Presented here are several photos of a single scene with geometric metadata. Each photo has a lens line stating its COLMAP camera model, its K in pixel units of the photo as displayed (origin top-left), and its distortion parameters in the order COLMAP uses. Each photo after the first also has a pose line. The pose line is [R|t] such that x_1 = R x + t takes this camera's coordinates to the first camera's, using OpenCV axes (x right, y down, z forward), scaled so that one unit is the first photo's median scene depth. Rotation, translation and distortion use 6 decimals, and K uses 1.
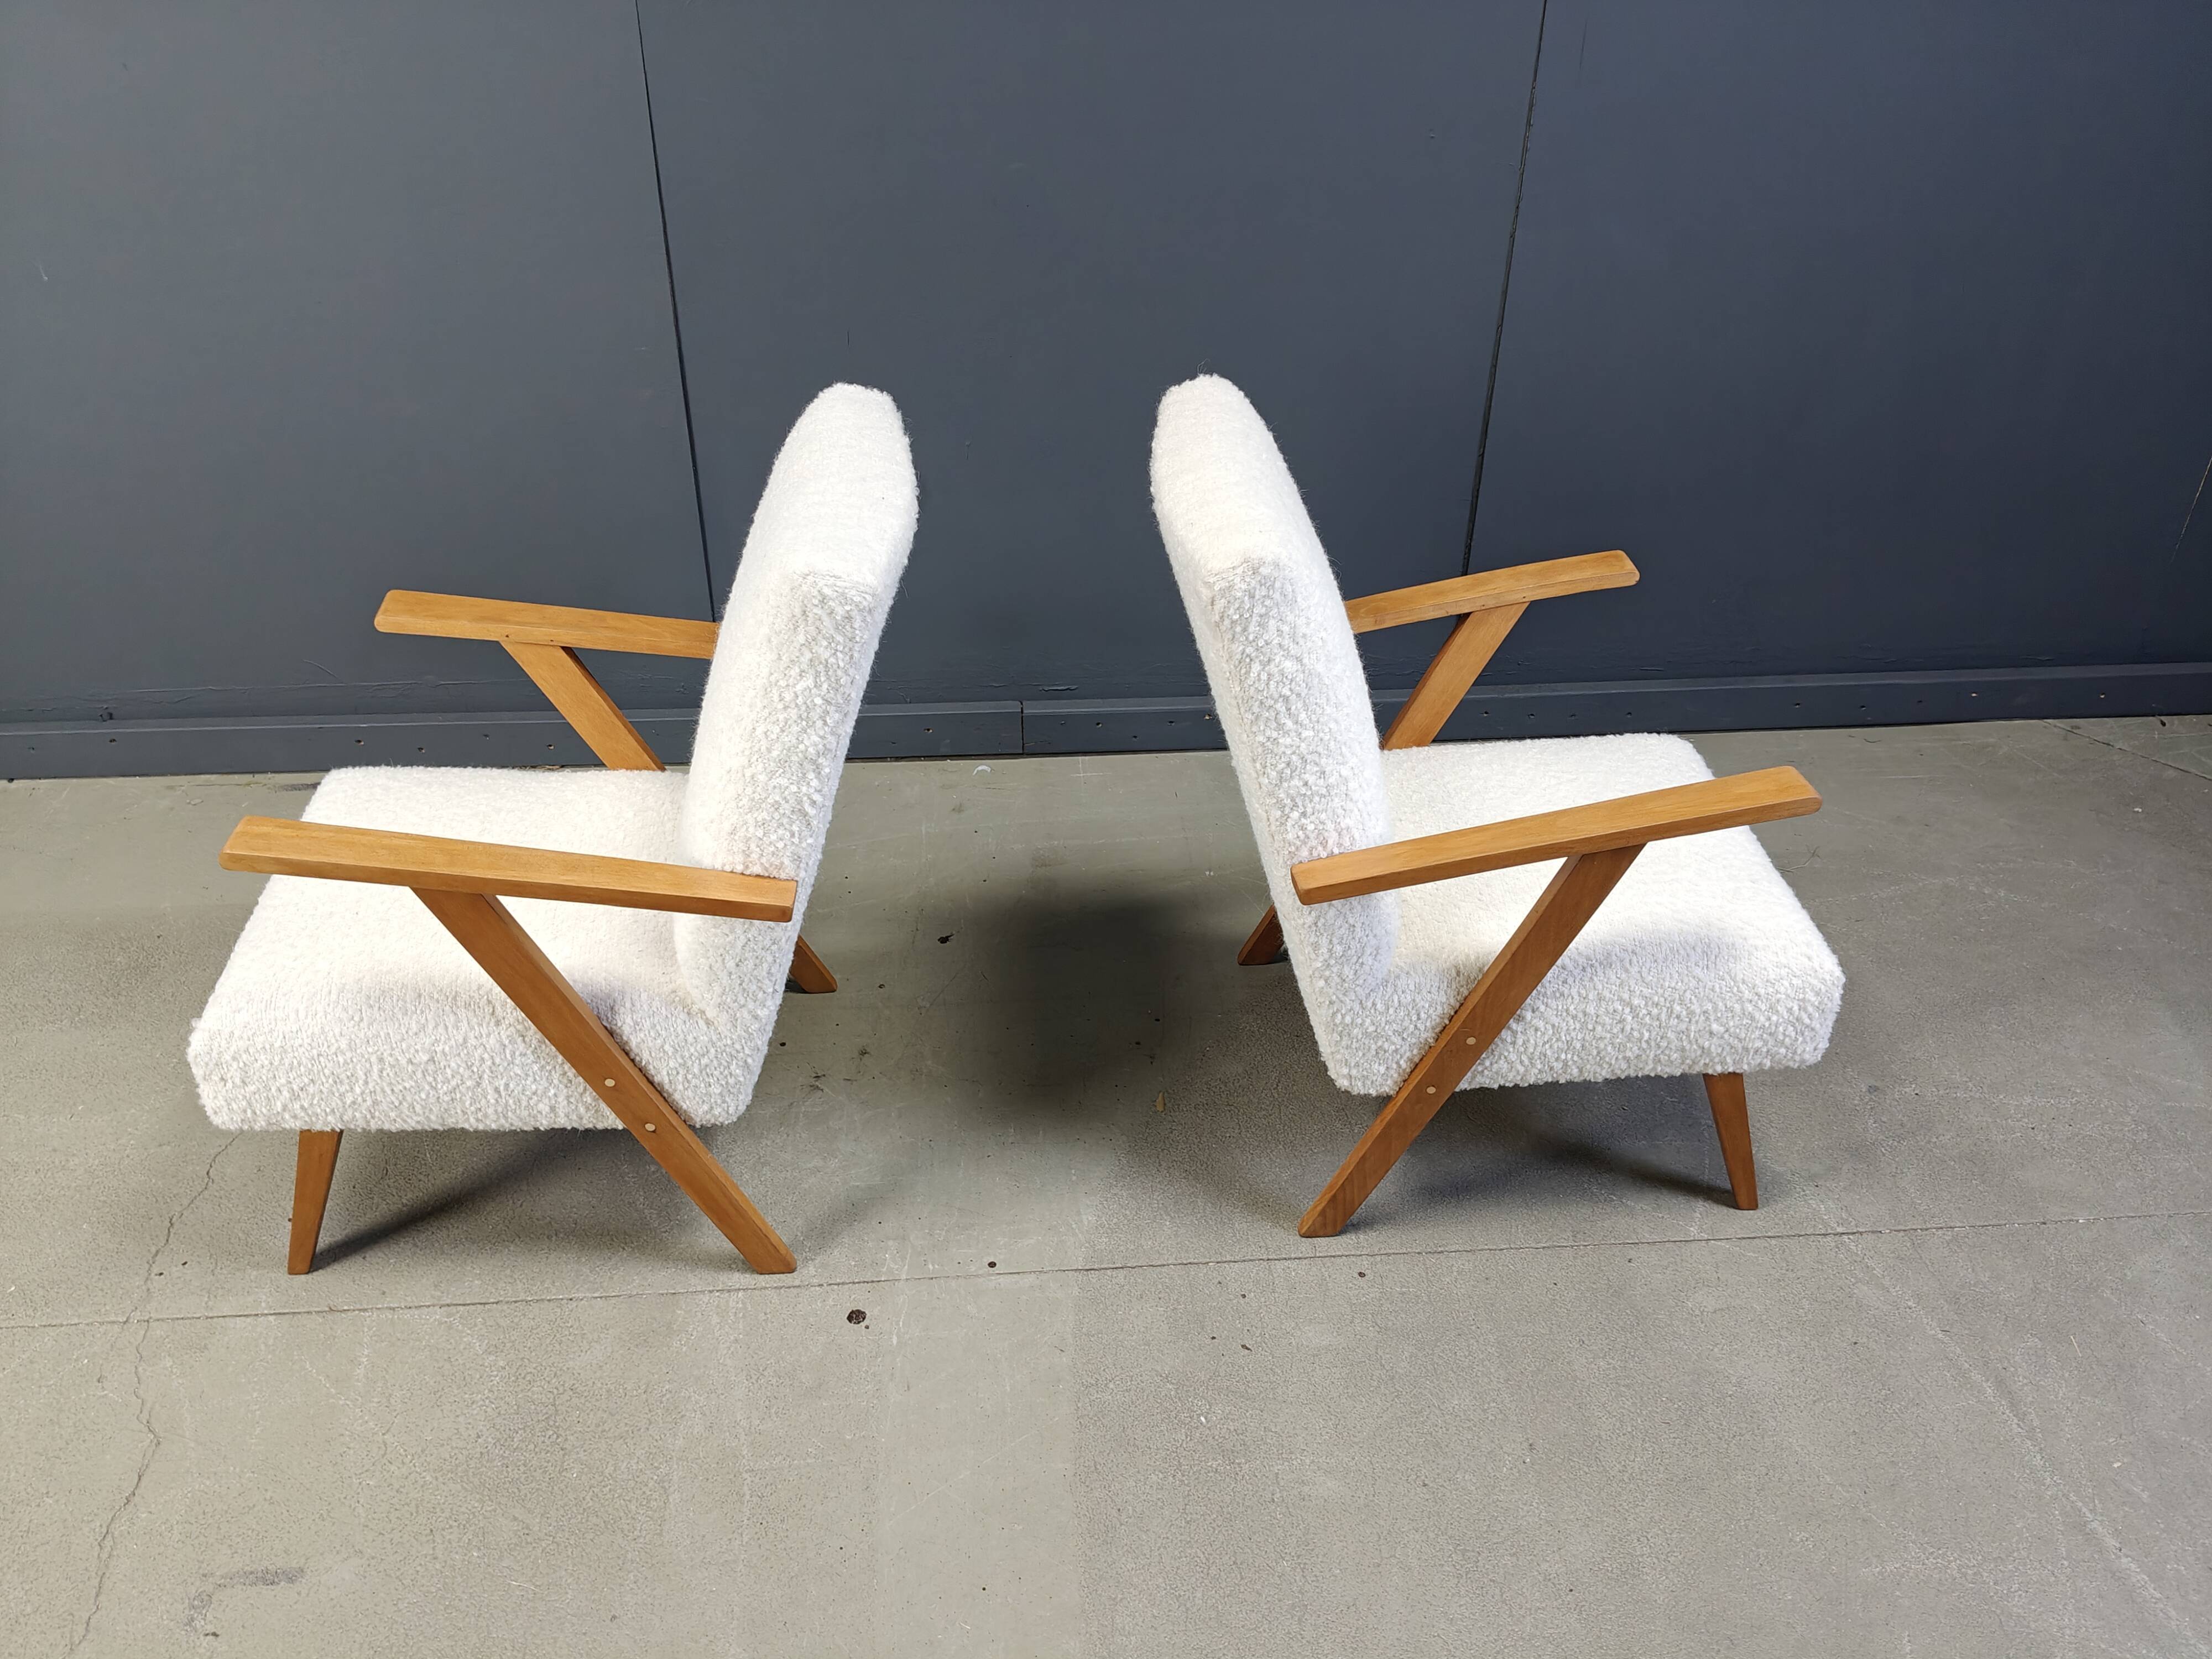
lens RADIAL K [[1728.3, 0, 1113.7], [0, 1728.3, 833.4], [0, 0, 1]] dist [0.009243, -0.047296]
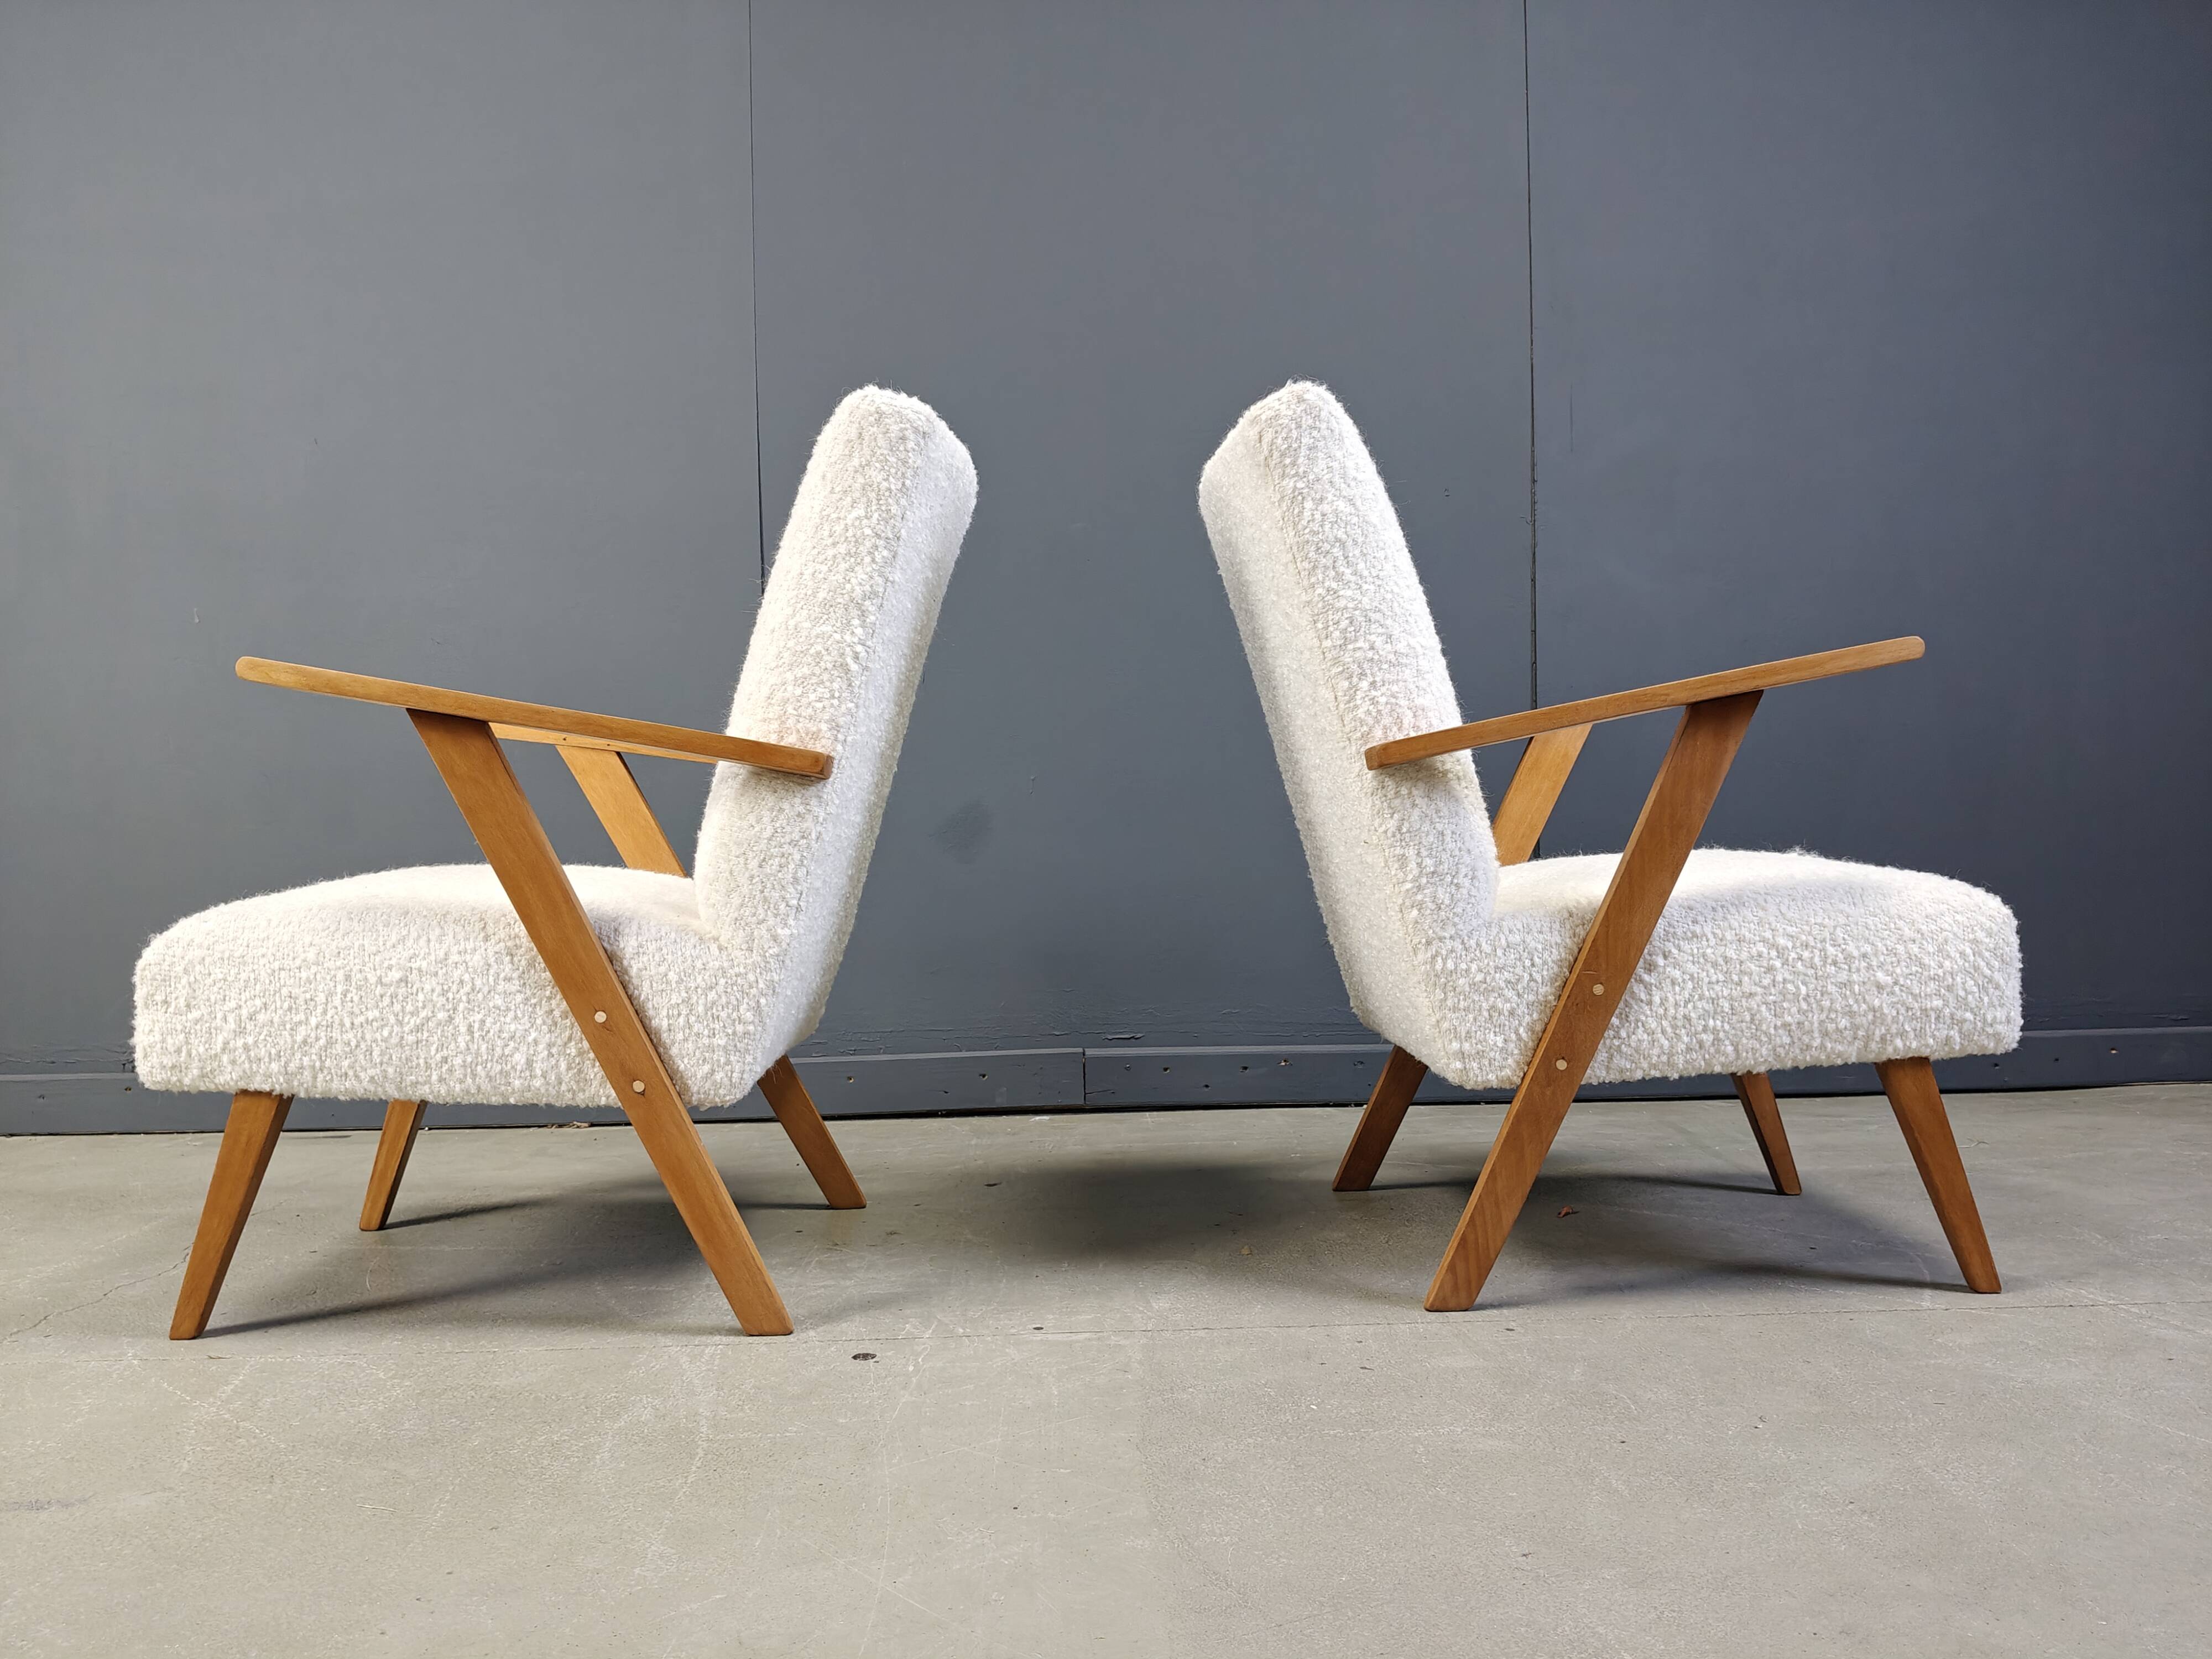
lens RADIAL K [[1728.3, 0, 1115.5], [0, 1728.3, 839.3], [0, 0, 1]] dist [0.009243, -0.047296]
pose [[0.998910, -0.032365, -0.033627, -0.001205], [0.009127, 0.842054, -0.539316, 0.523075], [0.045771, 0.538421, 0.841432, 0.227121]]
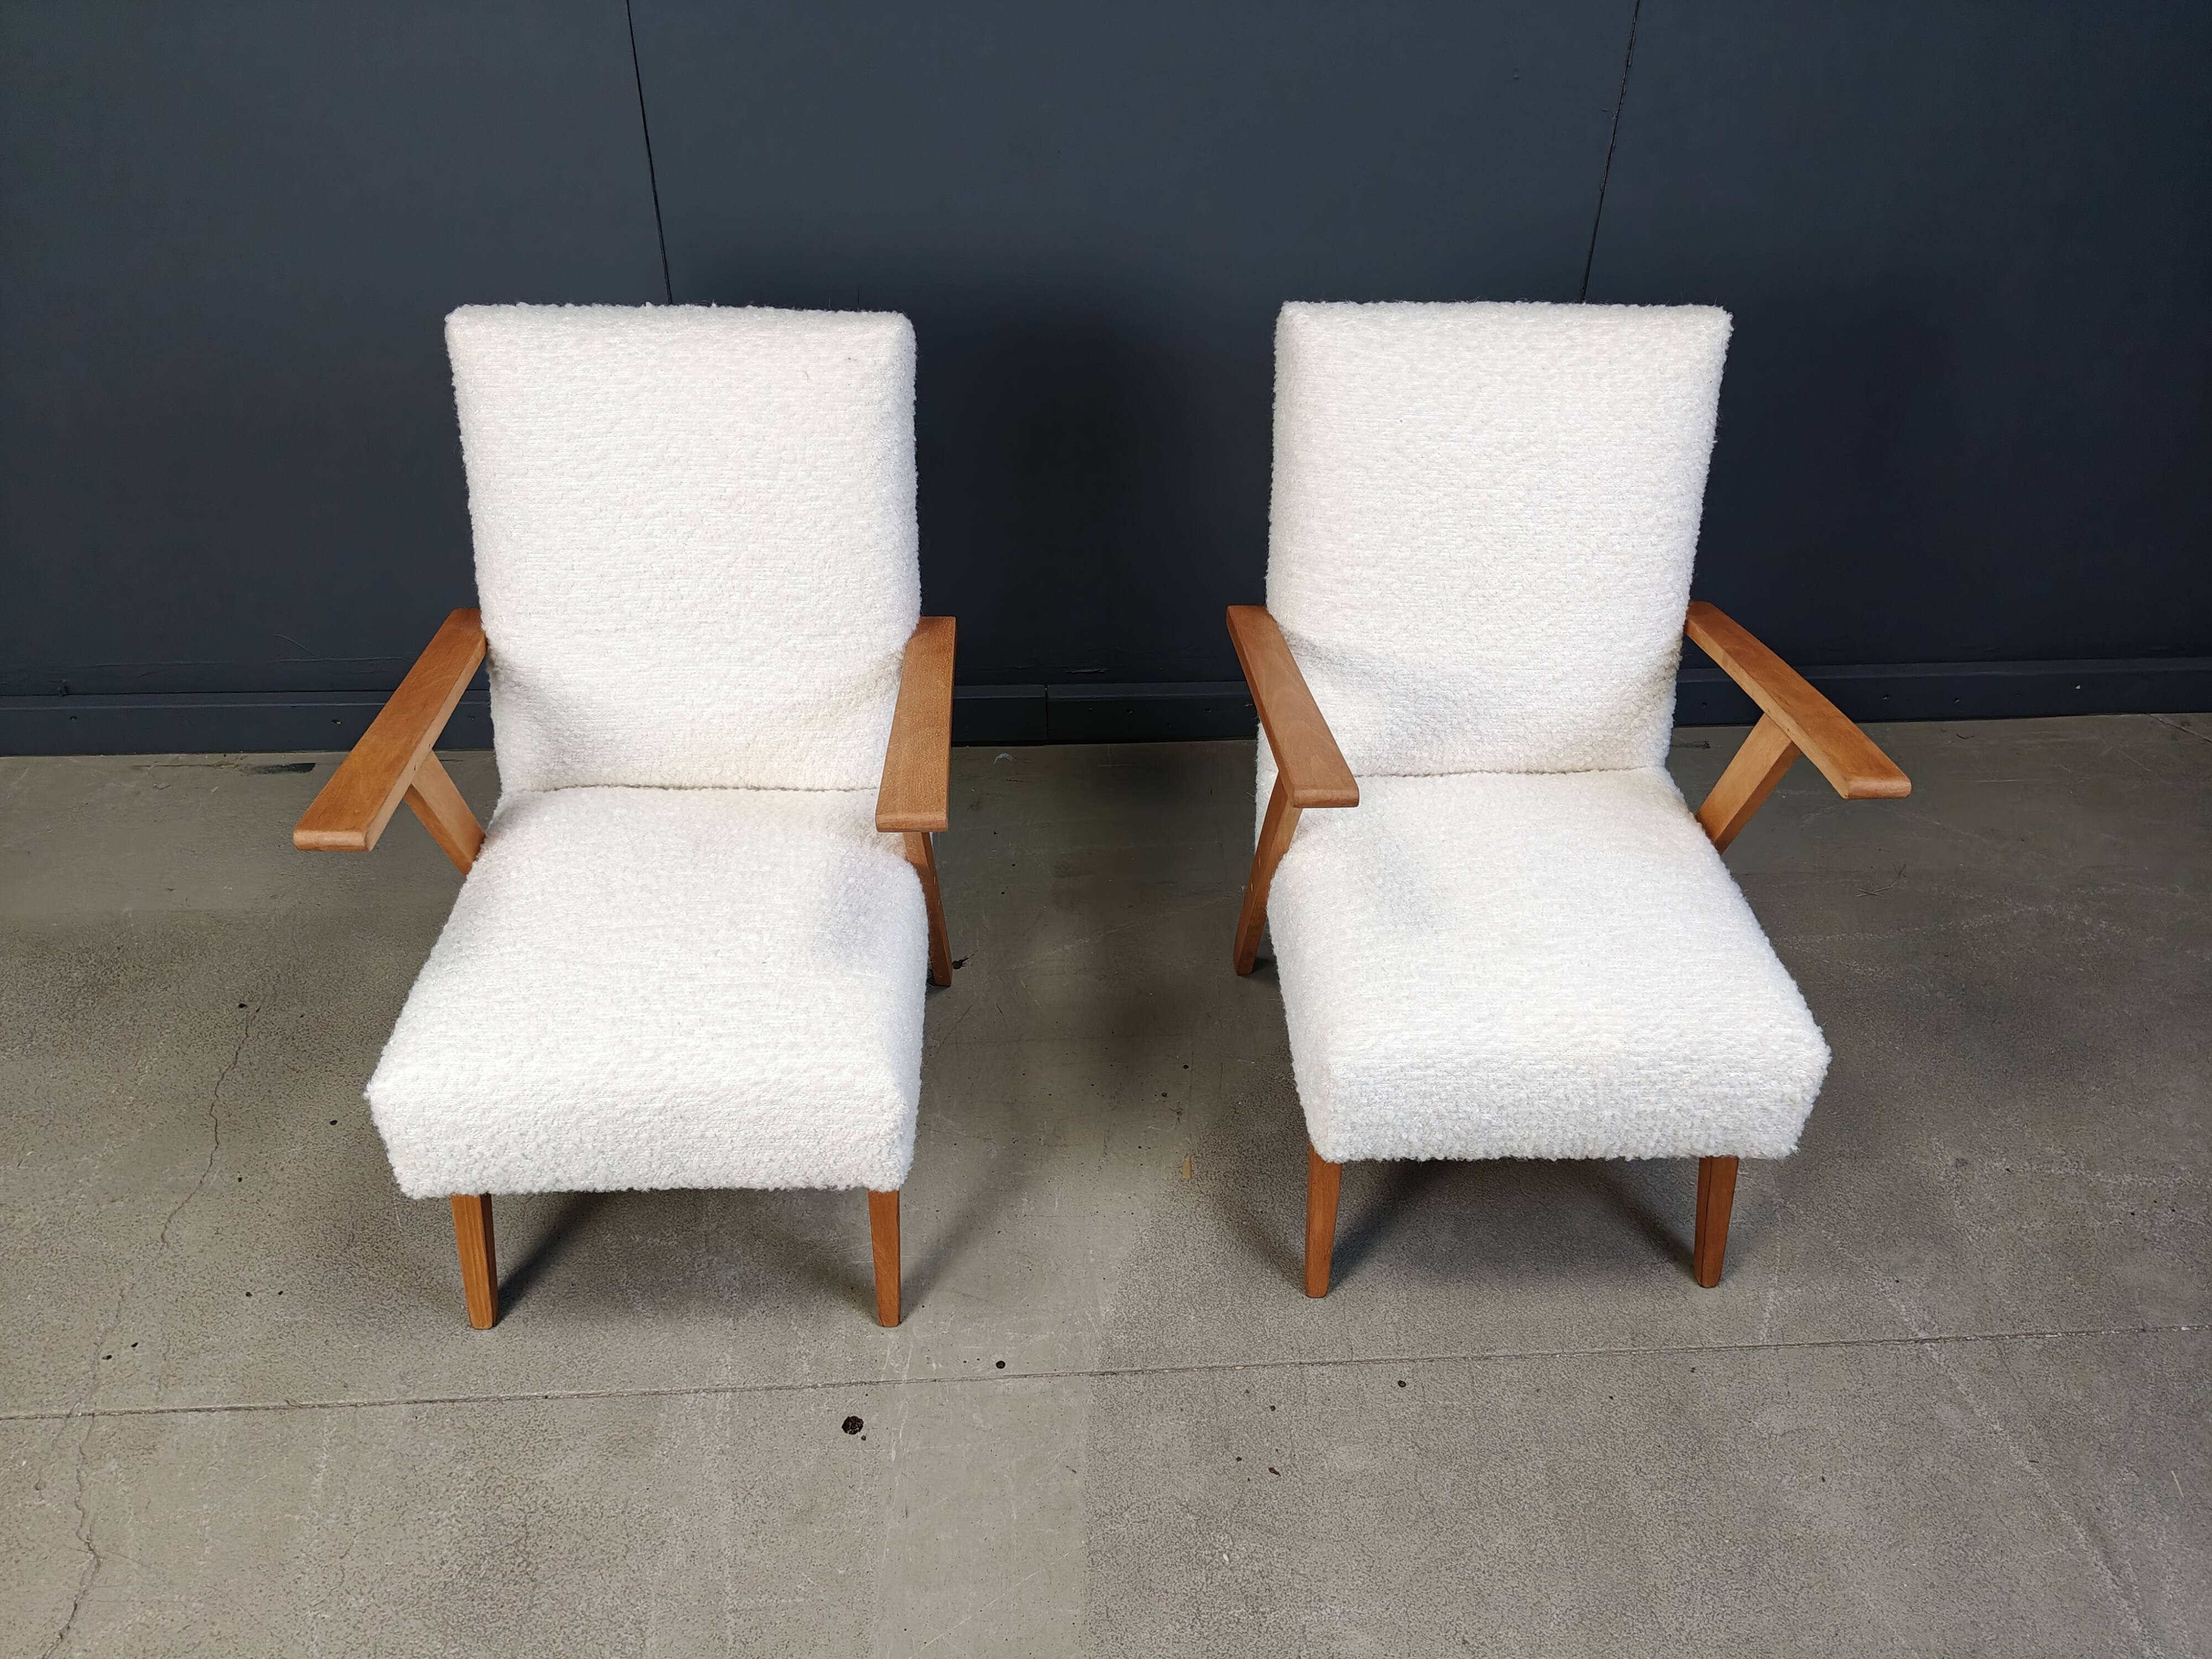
lens RADIAL K [[1728.3, 0, 1124.4], [0, 1728.3, 830.0], [0, 0, 1]] dist [0.009243, -0.047296]
pose [[0.999751, 0.018271, -0.012837, 0.002446], [-0.017134, 0.996342, 0.083718, -0.121328], [0.014319, -0.083478, 0.996407, 0.110765]]
